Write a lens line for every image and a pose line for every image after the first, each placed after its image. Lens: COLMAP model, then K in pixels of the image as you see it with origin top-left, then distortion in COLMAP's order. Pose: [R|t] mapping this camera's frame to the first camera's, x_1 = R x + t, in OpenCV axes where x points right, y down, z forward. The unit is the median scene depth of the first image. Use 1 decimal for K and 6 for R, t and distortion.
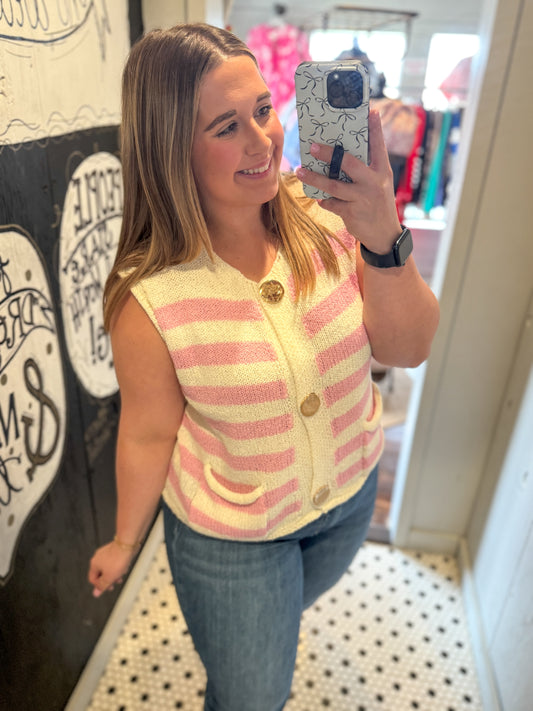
lens RADIAL K [[551.9, 0, 268.9], [0, 551.9, 356.6], [0, 0, 1]] dist [0.001561, -0.021613]
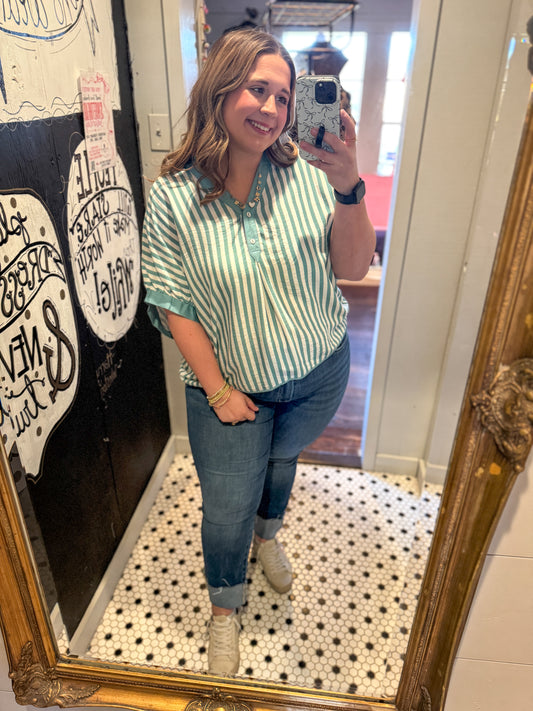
lens RADIAL K [[511.5, 0, 264.6], [0, 511.5, 358.1], [0, 0, 1]] dist [-0.007566, -0.010817]
pose [[0.998951, -0.045585, 0.004378, 0.031396], [0.045447, 0.998581, 0.027763, 0.097367], [-0.005637, -0.027535, 0.999605, -0.114160]]
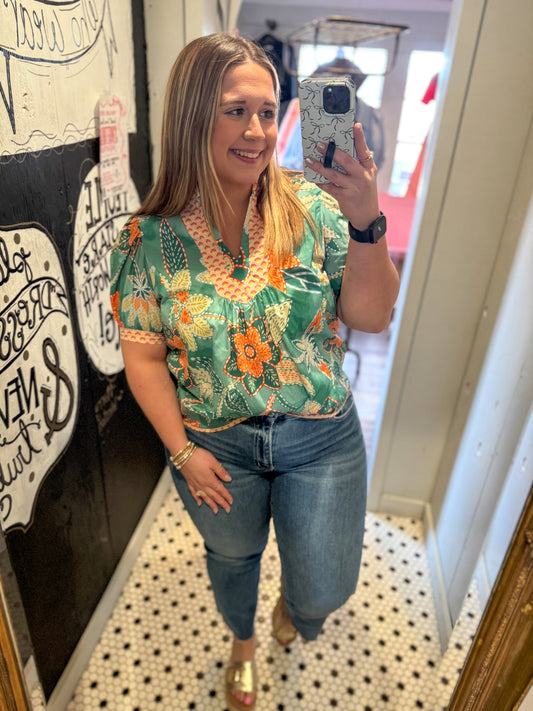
lens RADIAL K [[511.0, 0, 263.5], [0, 511.0, 356.9], [0, 0, 1]] dist [-0.011043, -0.008570]
pose [[0.999975, 0.005042, 0.005026, 0.010366], [-0.005137, 0.999806, 0.019015, 0.016006], [-0.004929, -0.019041, 0.999807, -0.056615]]
